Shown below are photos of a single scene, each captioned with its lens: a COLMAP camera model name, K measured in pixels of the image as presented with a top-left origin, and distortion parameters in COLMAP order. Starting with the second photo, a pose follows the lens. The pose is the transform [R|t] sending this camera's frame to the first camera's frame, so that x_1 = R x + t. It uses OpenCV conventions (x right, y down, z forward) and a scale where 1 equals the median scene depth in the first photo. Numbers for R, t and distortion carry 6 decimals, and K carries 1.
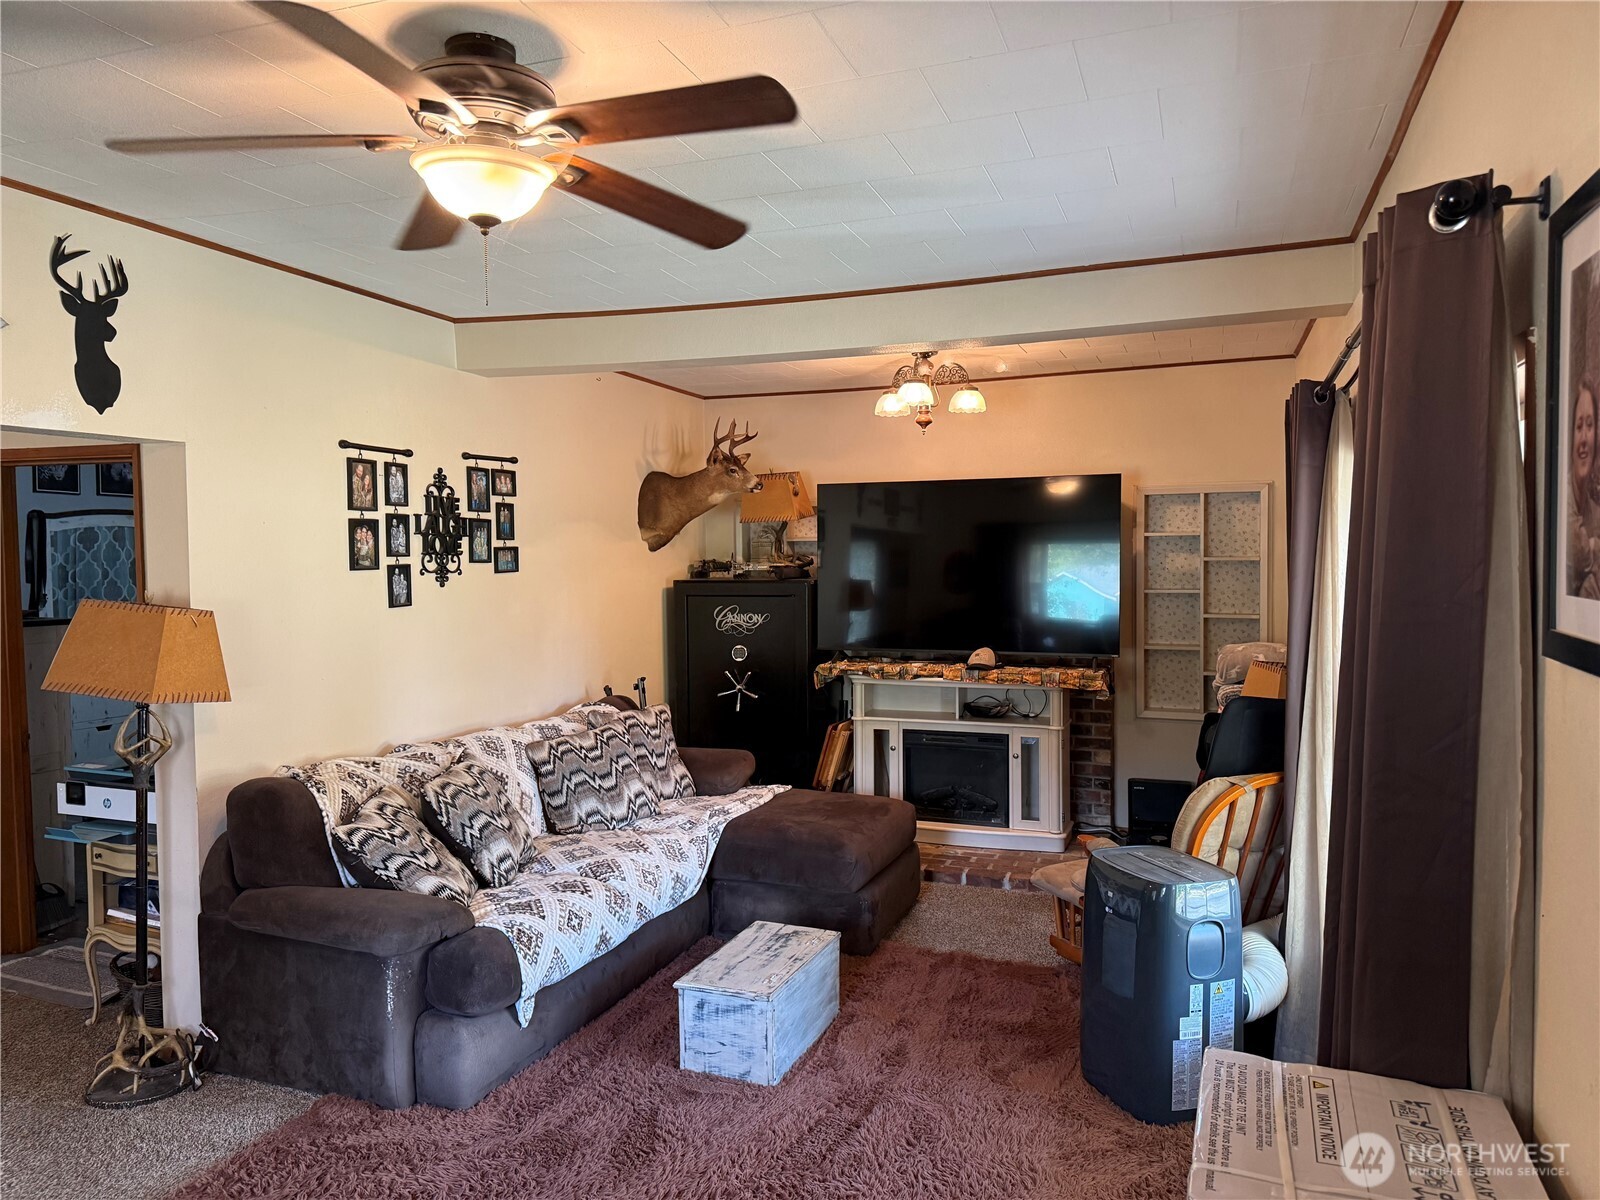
lens RADIAL K [[1117.1, 0, 799.9], [0, 1117.1, 605.9], [0, 0, 1]] dist [0.047702, -0.063196]
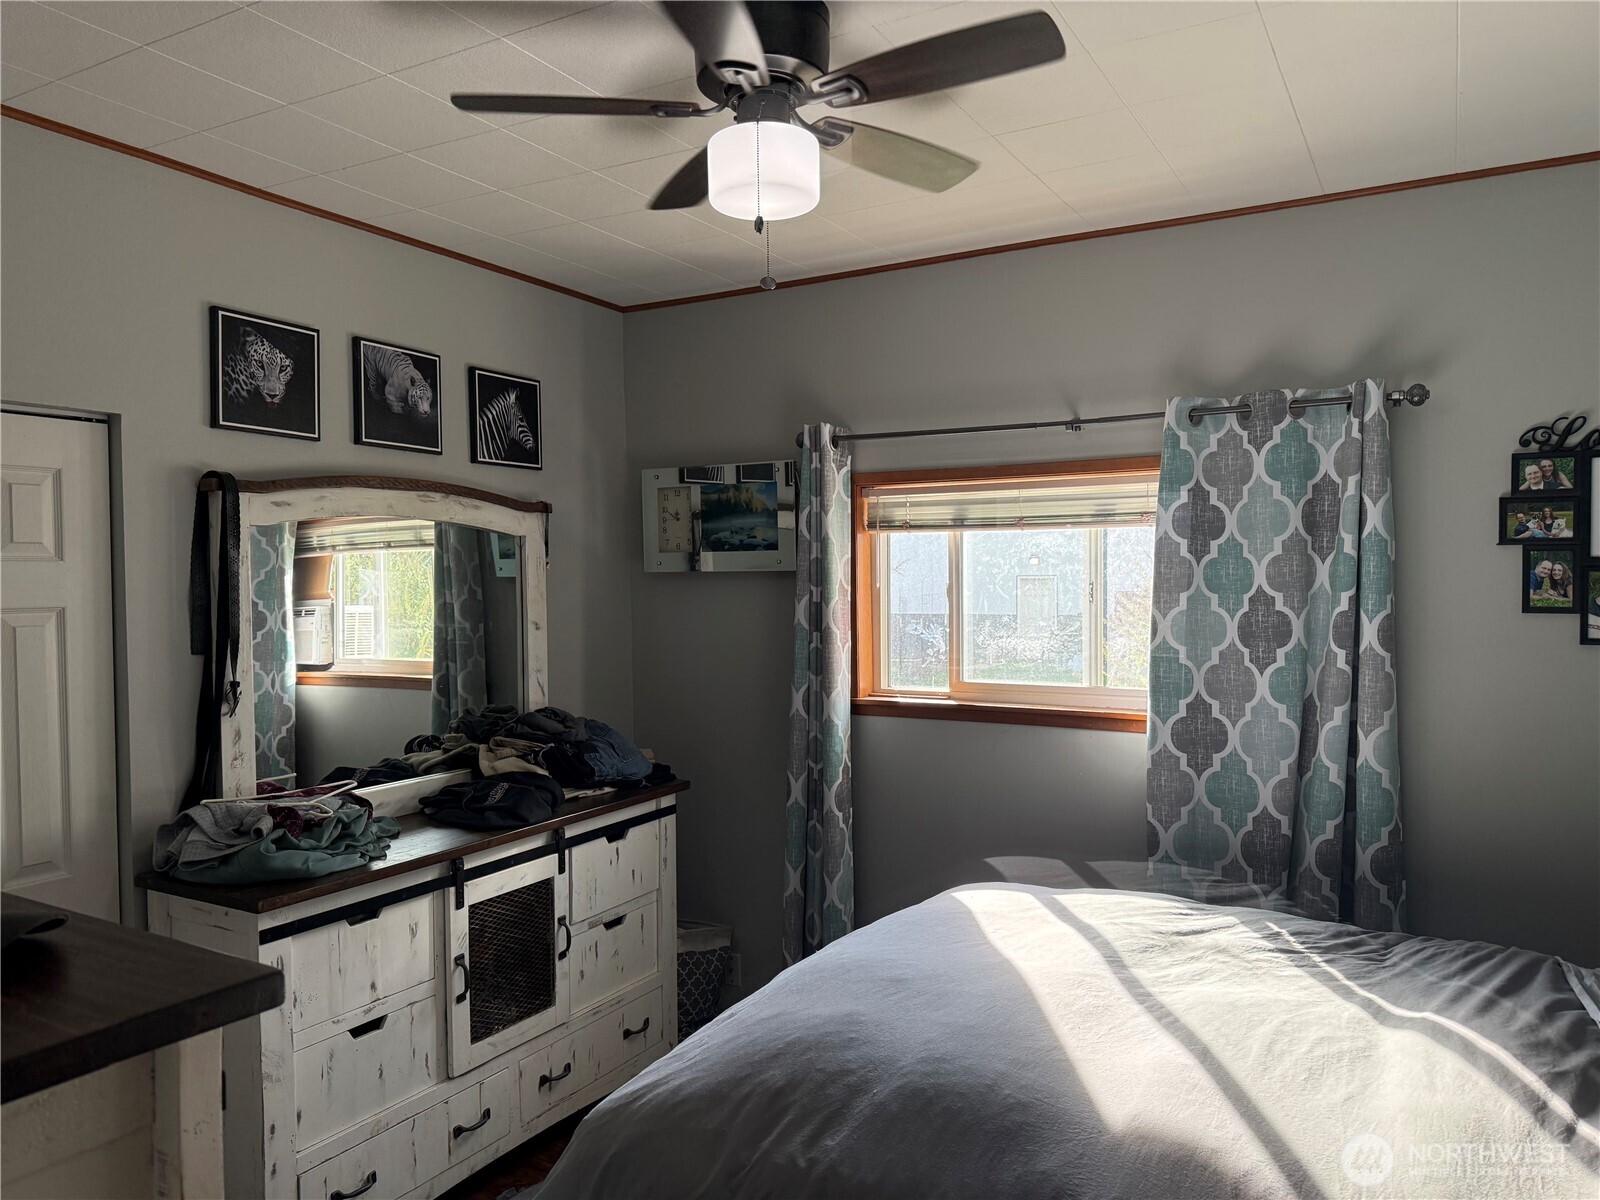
lens RADIAL K [[1117.1, 0, 798.0], [0, 1117.1, 597.2], [0, 0, 1]] dist [0.047702, -0.063196]
pose [[0.982870, 0.001598, -0.184292, -0.395057], [-0.003152, 0.999962, -0.008140, -0.036935], [0.184272, 0.008582, 0.982838, 0.635904]]
